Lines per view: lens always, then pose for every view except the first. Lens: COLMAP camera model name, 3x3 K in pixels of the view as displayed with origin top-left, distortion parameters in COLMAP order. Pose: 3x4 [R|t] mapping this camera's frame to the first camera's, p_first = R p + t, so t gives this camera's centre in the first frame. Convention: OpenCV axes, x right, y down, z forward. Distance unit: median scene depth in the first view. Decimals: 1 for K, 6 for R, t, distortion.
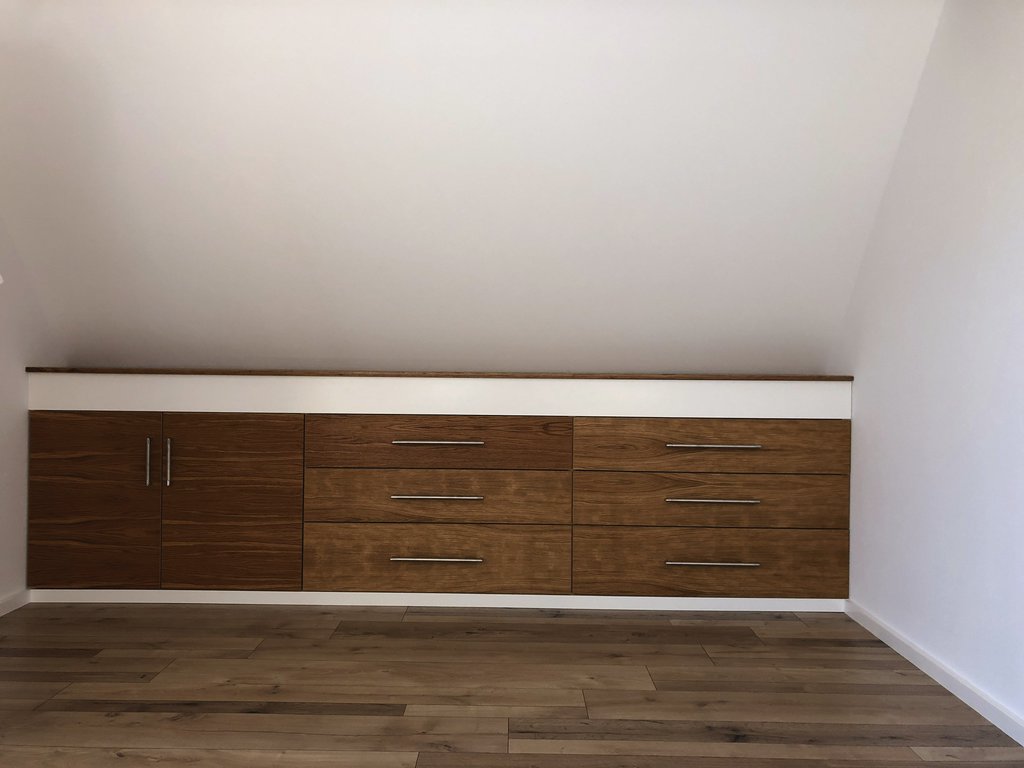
lens RADIAL K [[848.2, 0, 512.0], [0, 848.2, 384.0], [0, 0, 1]] dist [-0.000091, -0.004345]
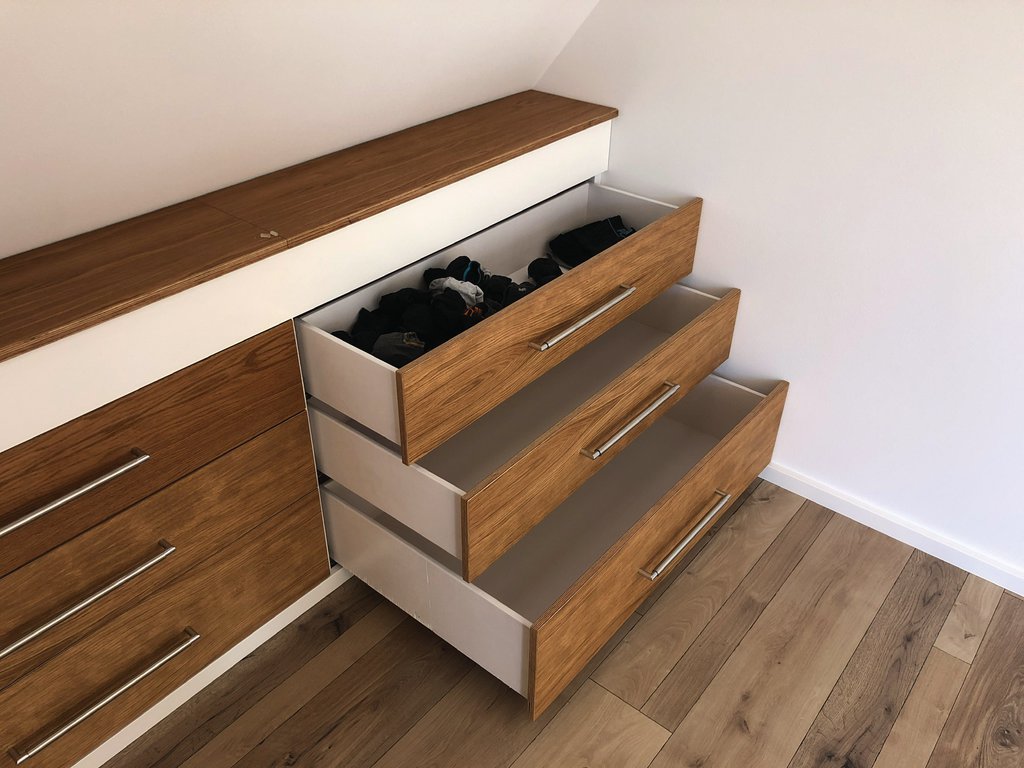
lens RADIAL K [[833.4, 0, 512.0], [0, 833.4, 384.0], [0, 0, 1]] dist [0.005939, 0.008525]
pose [[0.630977, -0.436609, 0.641281, -0.172187], [0.006033, 0.829341, 0.558711, -0.197821], [-0.775778, -0.348664, 0.525929, 0.635917]]
